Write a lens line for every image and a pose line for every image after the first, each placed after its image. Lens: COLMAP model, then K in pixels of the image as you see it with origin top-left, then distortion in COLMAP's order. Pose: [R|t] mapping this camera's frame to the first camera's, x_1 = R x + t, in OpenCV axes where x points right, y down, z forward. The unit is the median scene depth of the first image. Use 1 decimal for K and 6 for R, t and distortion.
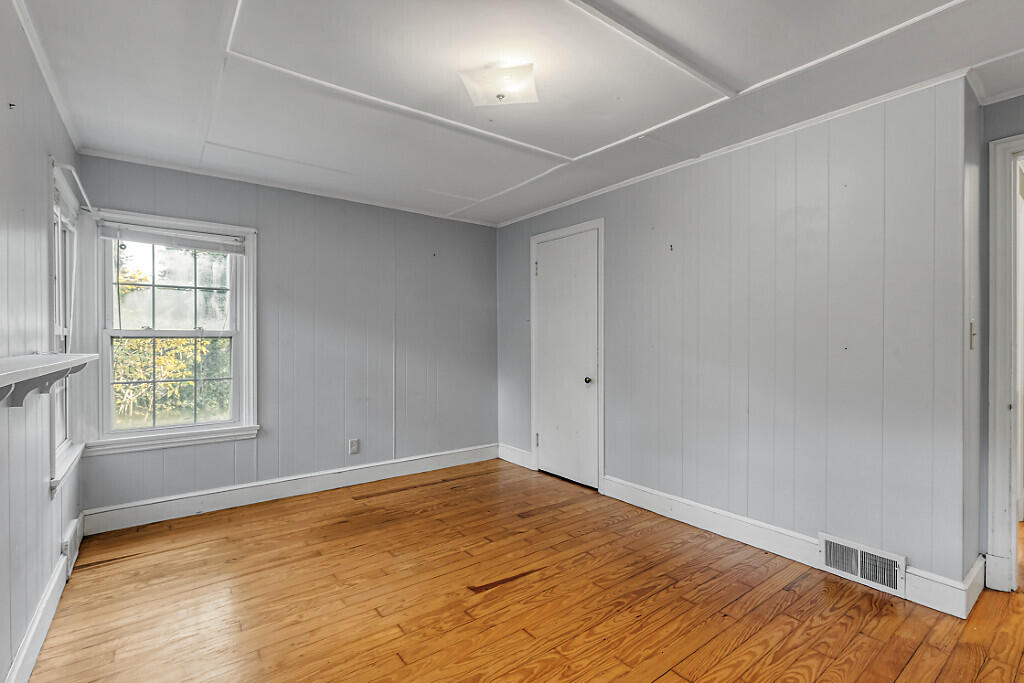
lens RADIAL K [[463.0, 0, 508.6], [0, 463.0, 343.1], [0, 0, 1]] dist [0.010913, -0.000122]
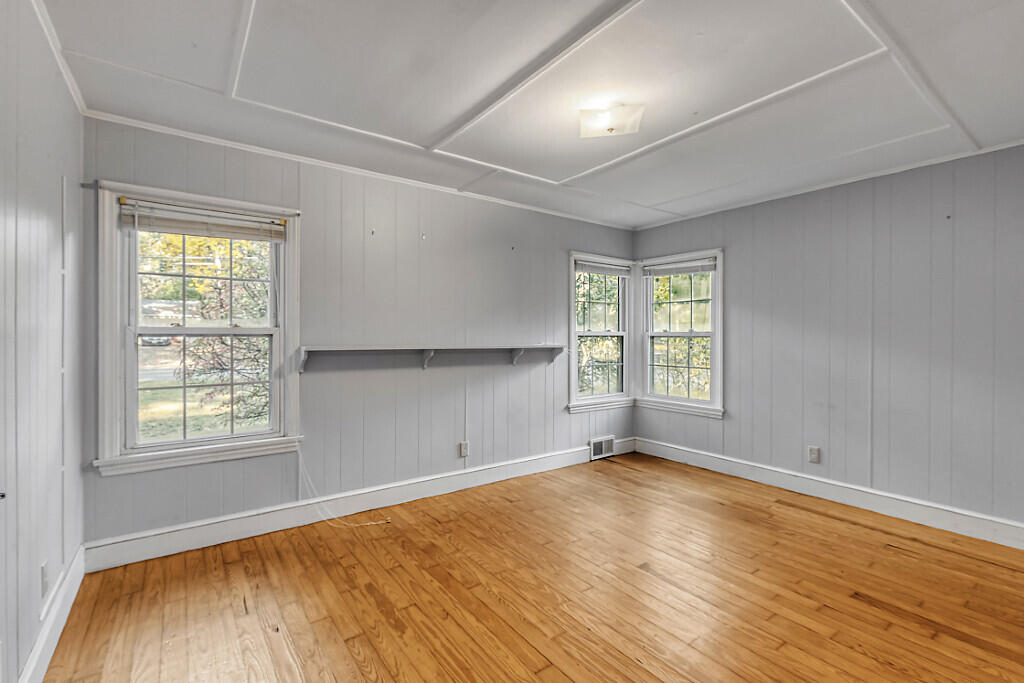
lens RADIAL K [[463.0, 0, 510.2], [0, 463.0, 337.0], [0, 0, 1]] dist [0.010913, -0.000122]
pose [[-0.012523, -0.001535, -0.999920, 0.696896], [-0.013948, 0.999902, -0.001360, -0.002162], [0.999824, 0.013930, -0.012543, 0.468382]]
